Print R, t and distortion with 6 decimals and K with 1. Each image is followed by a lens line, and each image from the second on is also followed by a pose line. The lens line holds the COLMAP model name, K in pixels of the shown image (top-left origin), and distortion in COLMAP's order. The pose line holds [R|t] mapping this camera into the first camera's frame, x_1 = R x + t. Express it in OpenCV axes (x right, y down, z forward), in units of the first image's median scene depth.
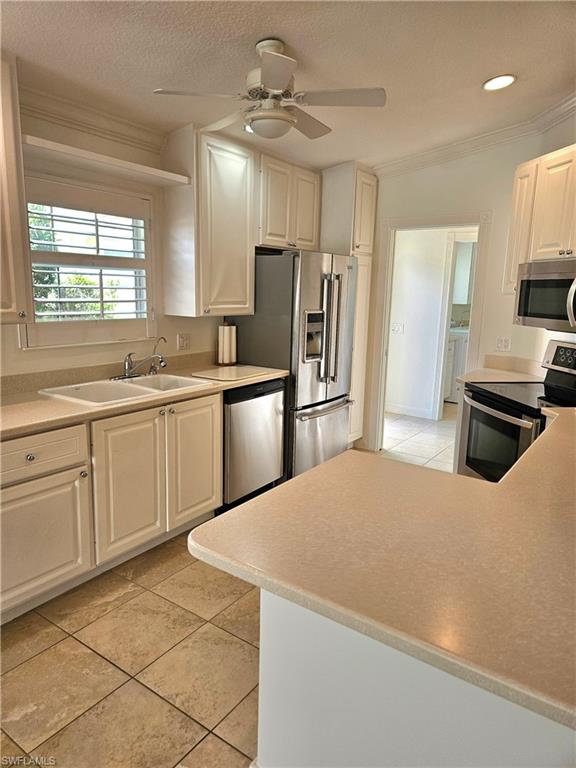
lens RADIAL K [[516.3, 0, 287.4], [0, 516.3, 387.6], [0, 0, 1]] dist [0.039401, -0.005276]
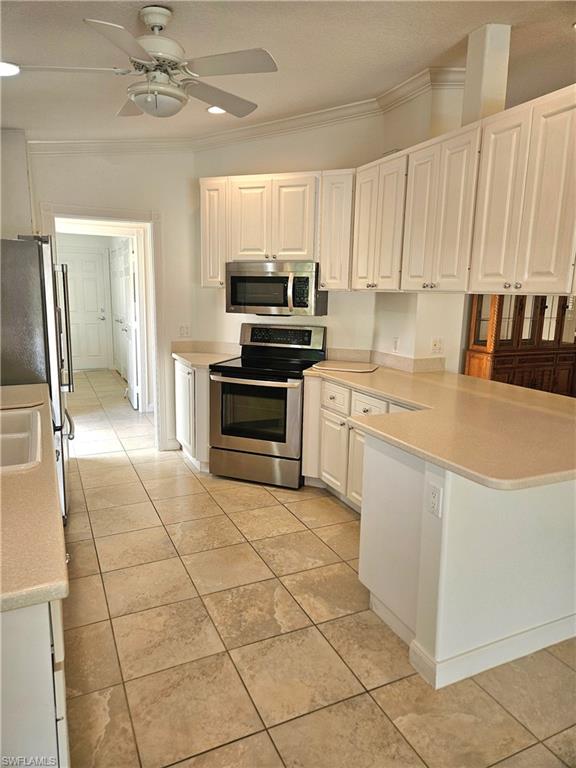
lens RADIAL K [[516.3, 0, 287.3], [0, 516.3, 379.8], [0, 0, 1]] dist [0.039401, -0.005276]
pose [[0.485705, -0.160706, 0.859223, -0.581009], [0.157383, 0.982969, 0.094884, -0.060472], [-0.859838, 0.089142, 0.502725, 0.296391]]
